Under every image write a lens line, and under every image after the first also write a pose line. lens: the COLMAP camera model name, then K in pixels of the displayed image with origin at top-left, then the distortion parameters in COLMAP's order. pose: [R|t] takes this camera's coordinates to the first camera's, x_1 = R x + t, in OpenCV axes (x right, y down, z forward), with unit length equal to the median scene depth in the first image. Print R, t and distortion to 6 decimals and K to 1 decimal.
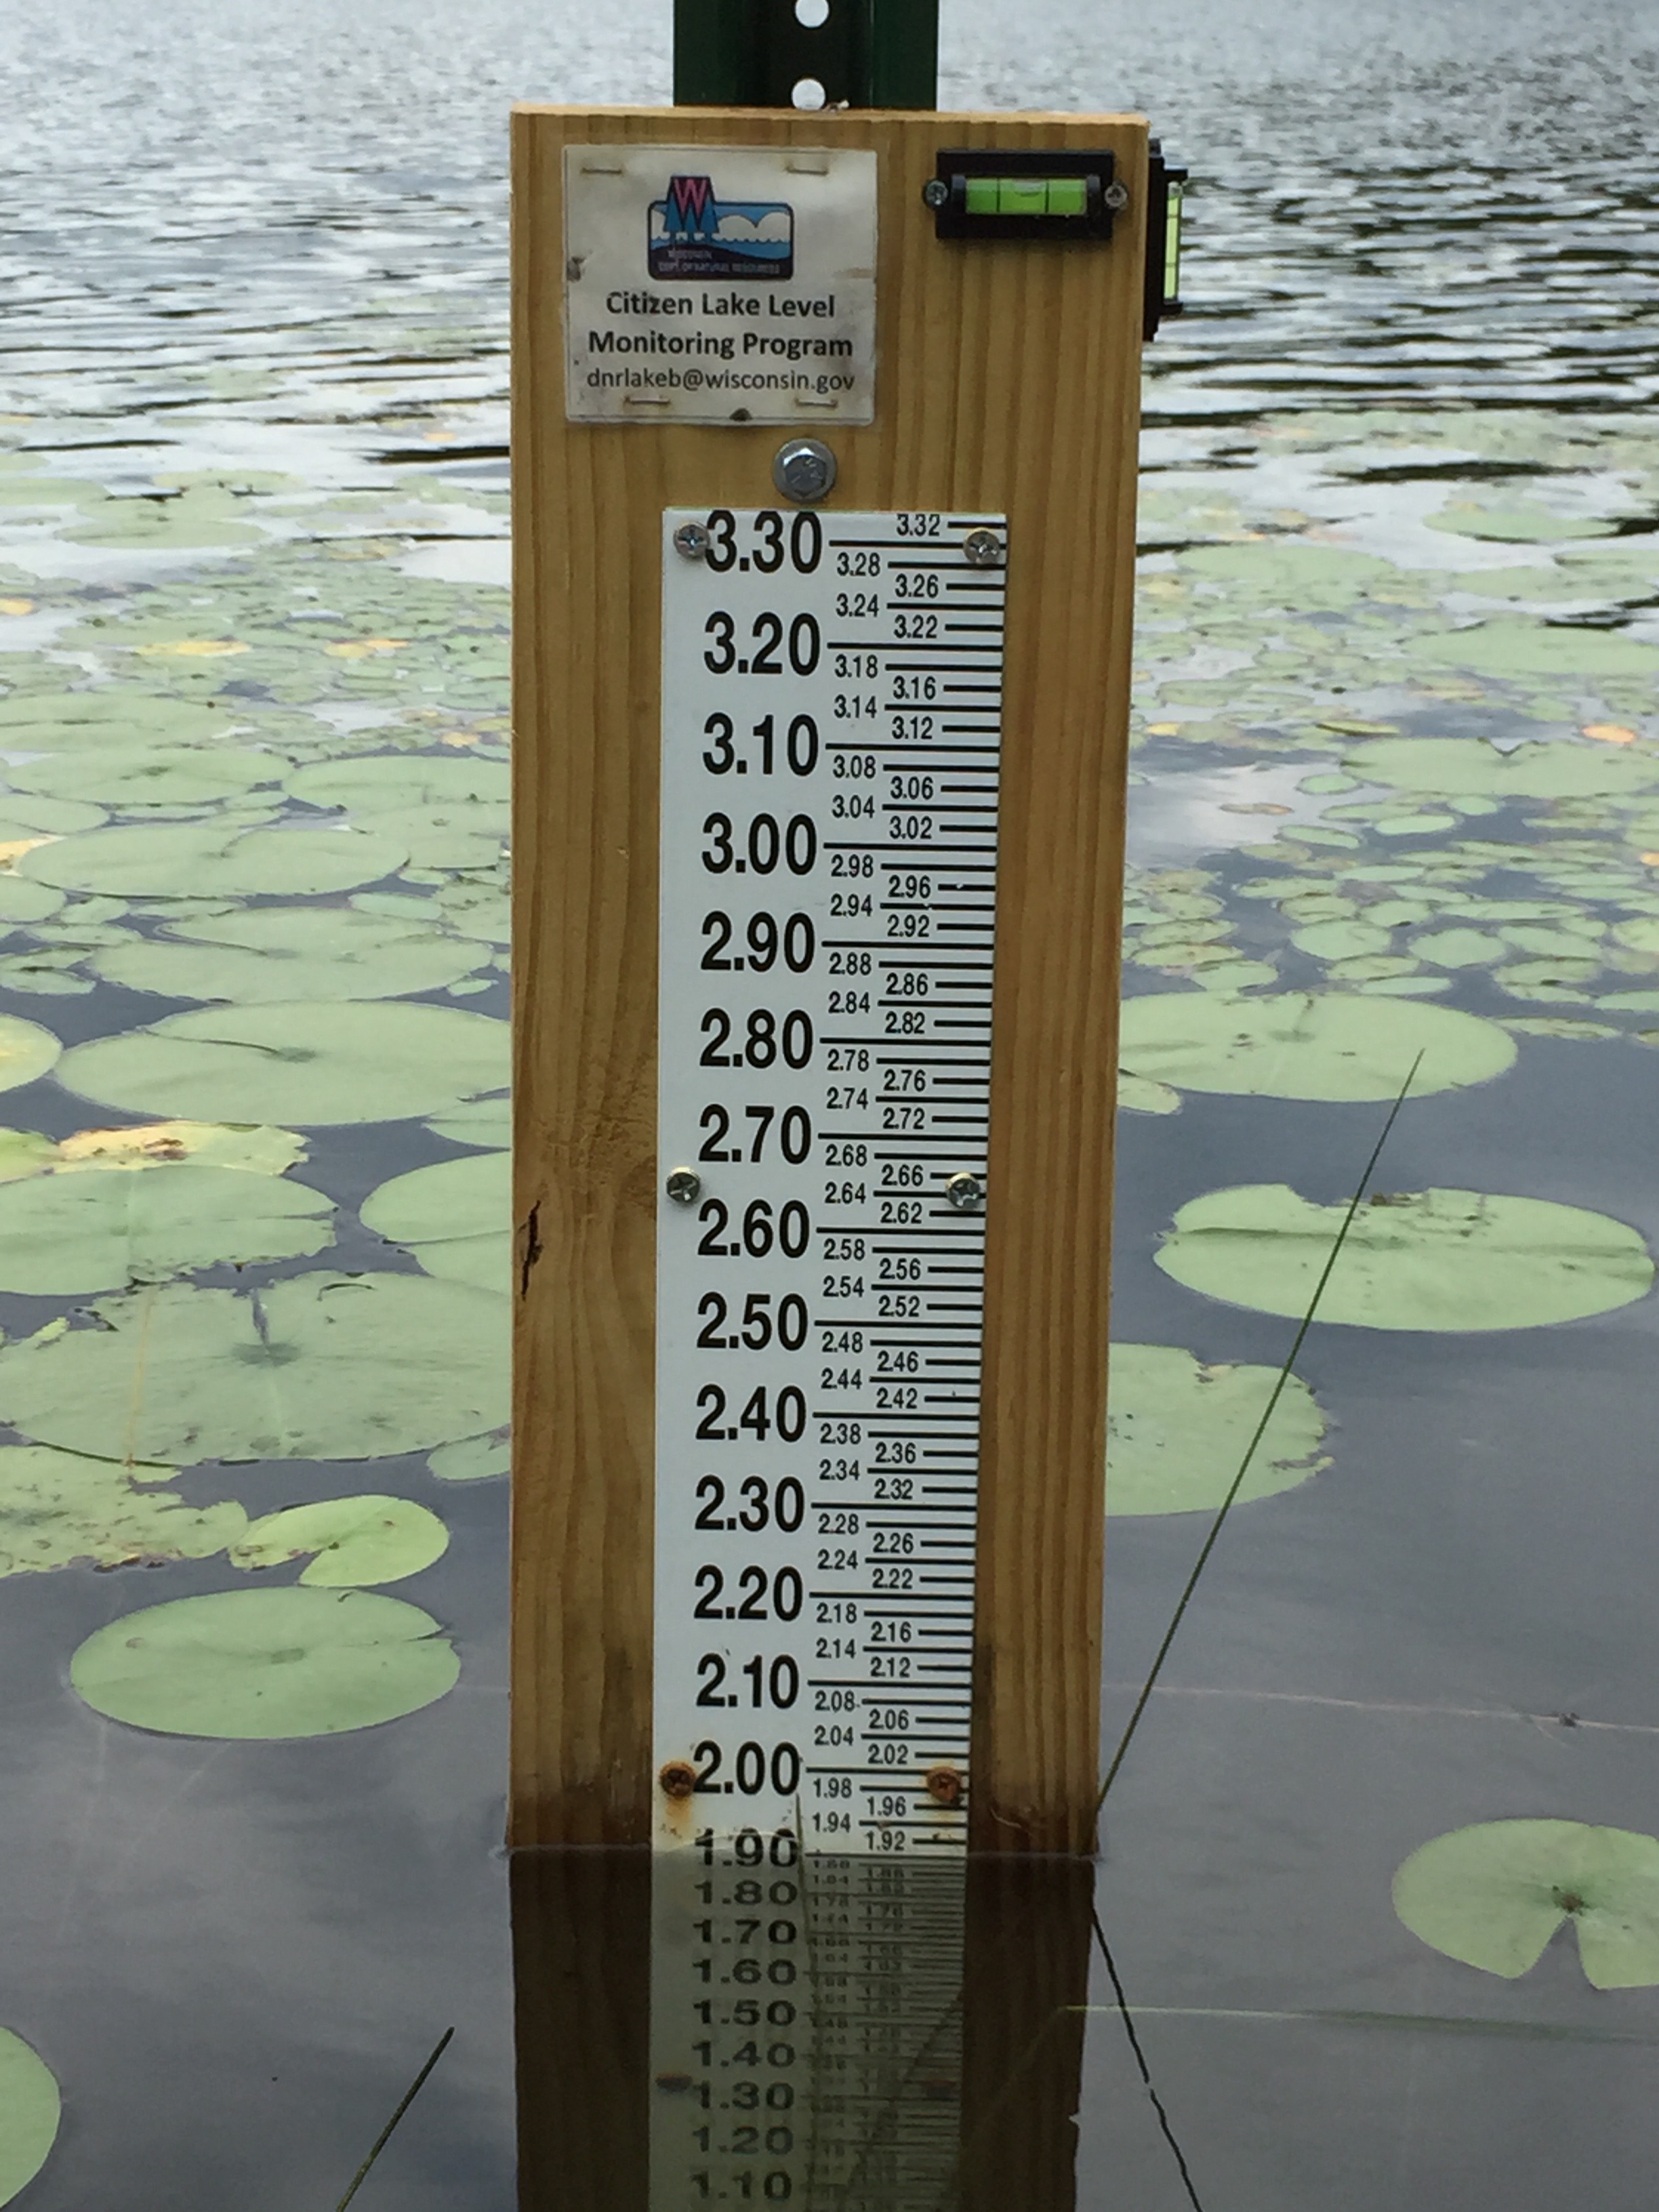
lens RADIAL K [[4405.9, 0, 803.0], [0, 4405.9, 1179.3], [0, 0, 1]] dist [0.038164, 0.000000]
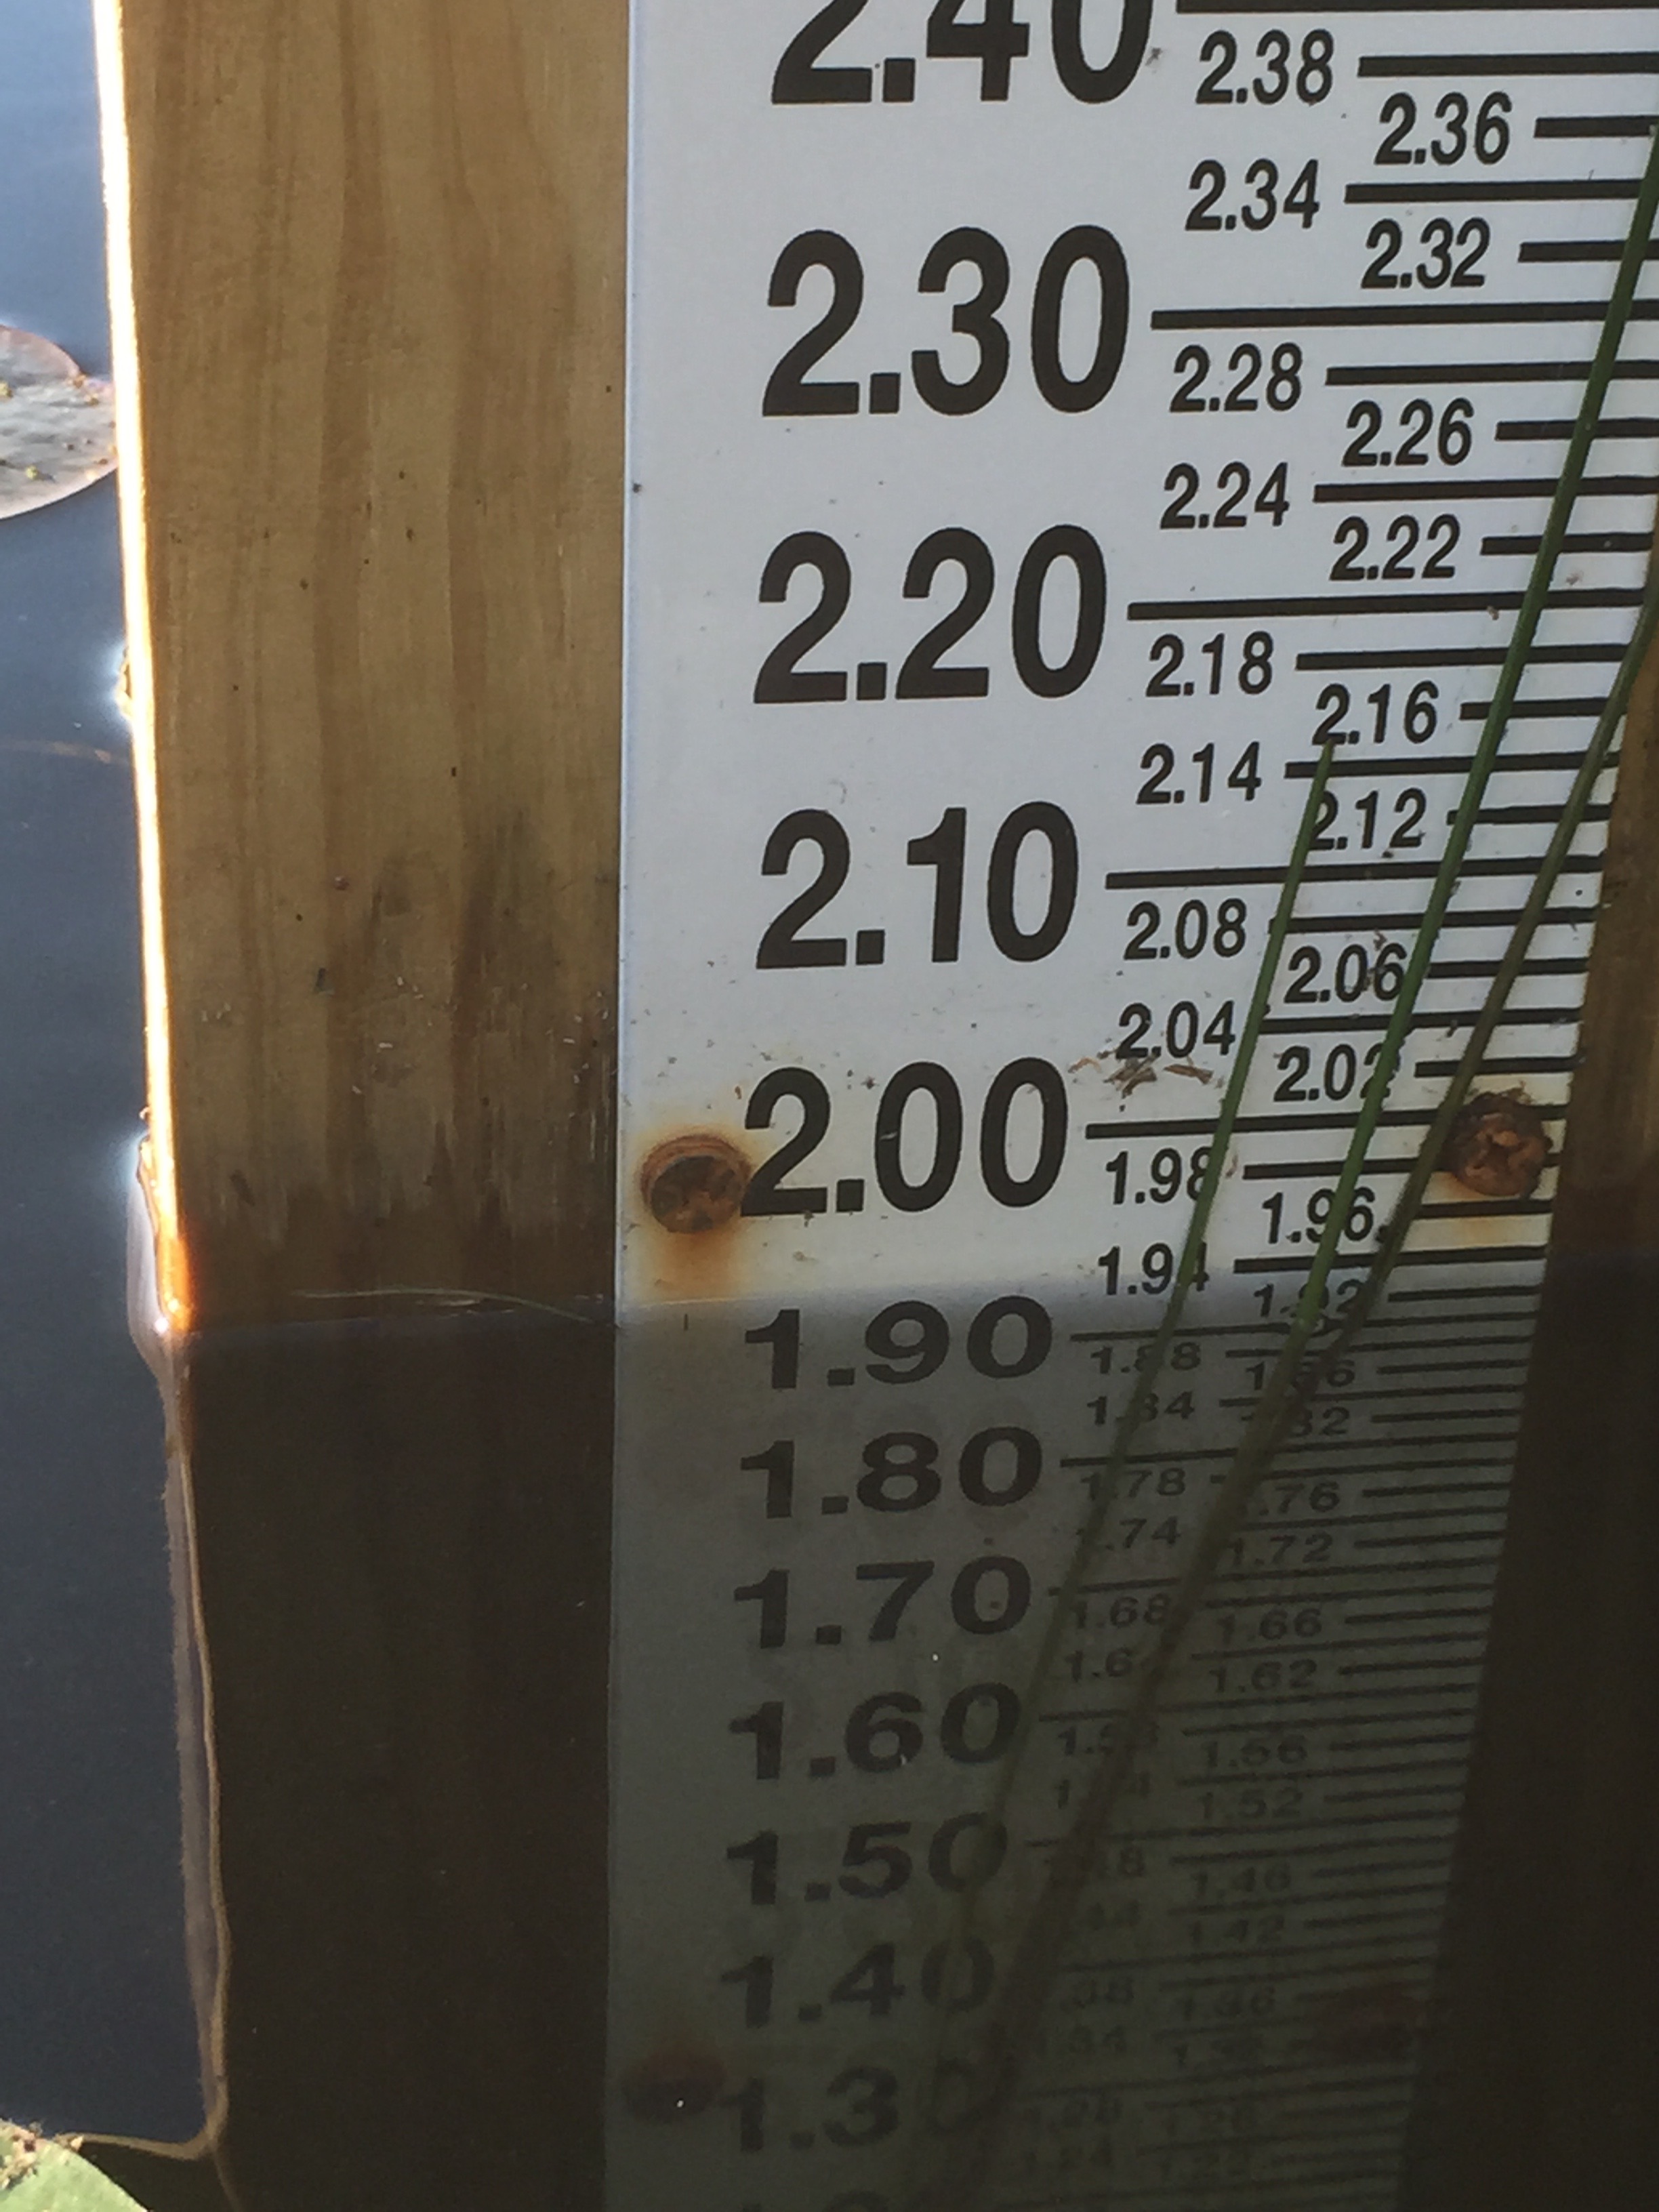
lens RADIAL K [[4320.5, 0, 812.1], [0, 4320.5, 1113.8], [0, 0, 1]] dist [-0.022177, 0.000000]
pose [[0.989971, -0.064144, 0.125870, -0.062705], [0.027049, 0.960557, 0.276764, 0.045554], [-0.138658, -0.270583, 0.952659, 0.732197]]
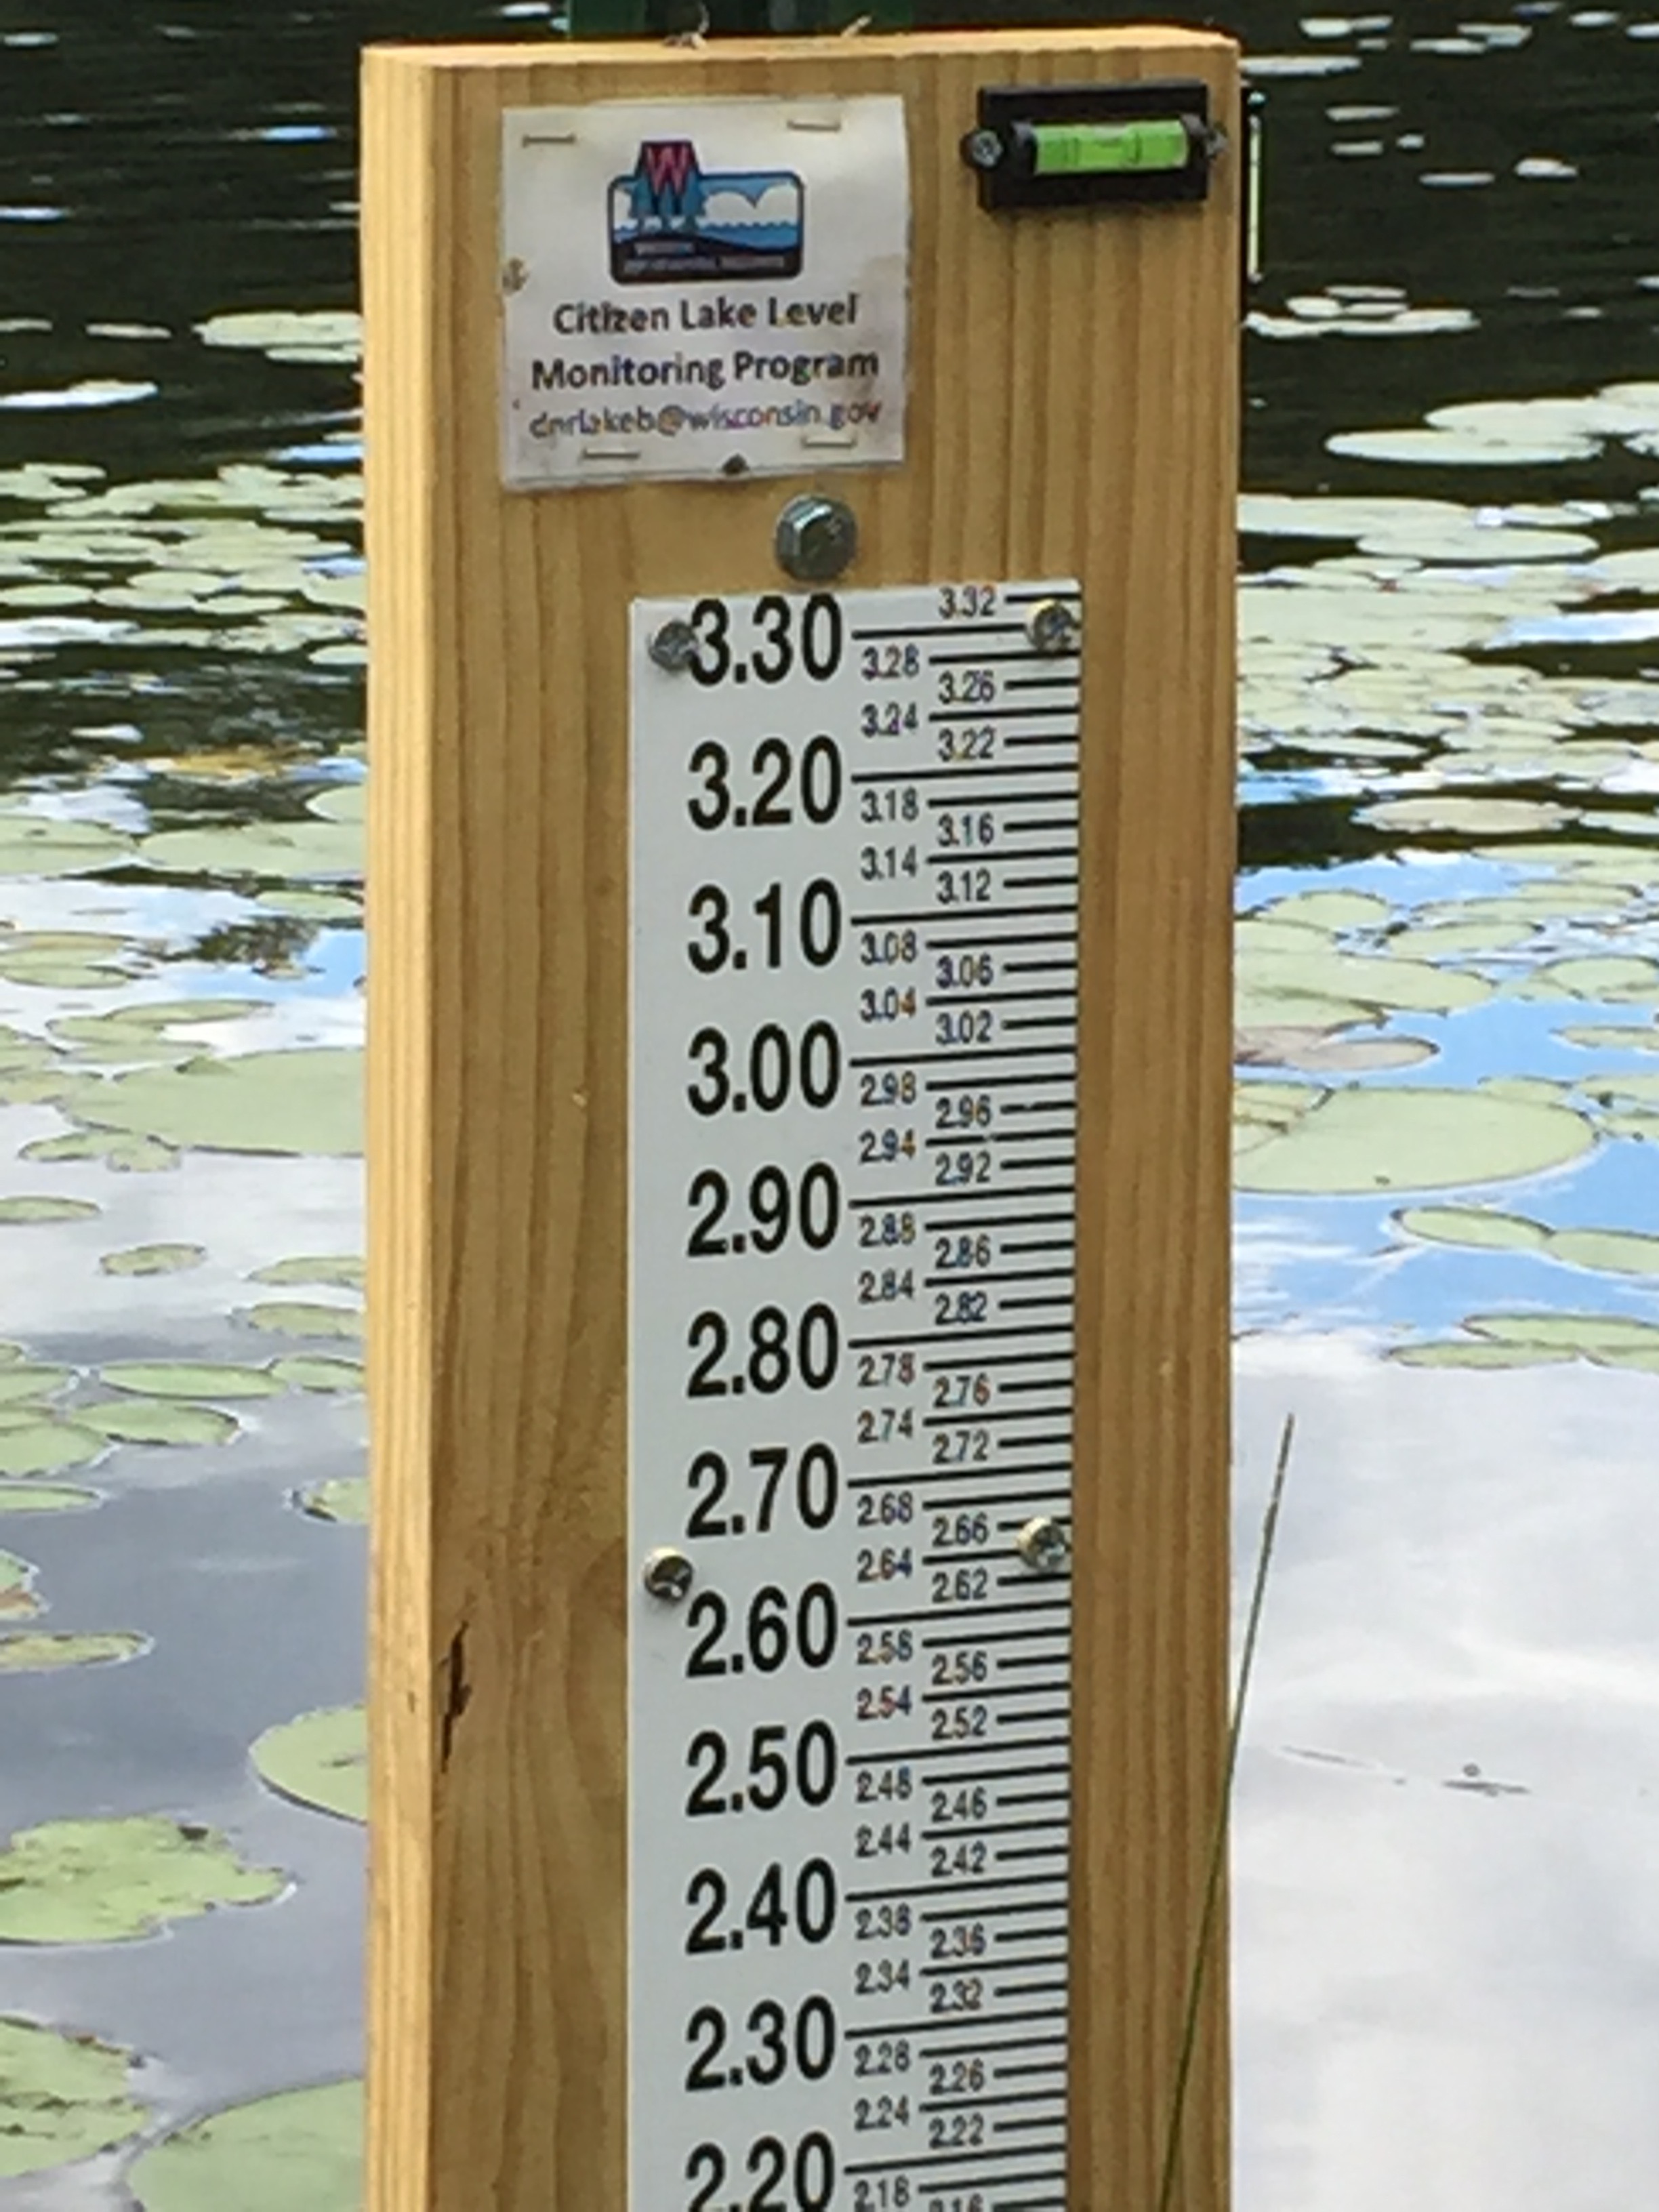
lens RADIAL K [[9790.8, 0, 819.6], [0, 9790.8, 1119.1], [0, 0, 1]] dist [0.059349, 0.000000]
pose [[0.926967, -0.082661, 0.365923, -0.561573], [0.121399, 0.989034, -0.084111, 0.062606], [-0.354957, 0.122391, 0.926836, -0.435500]]
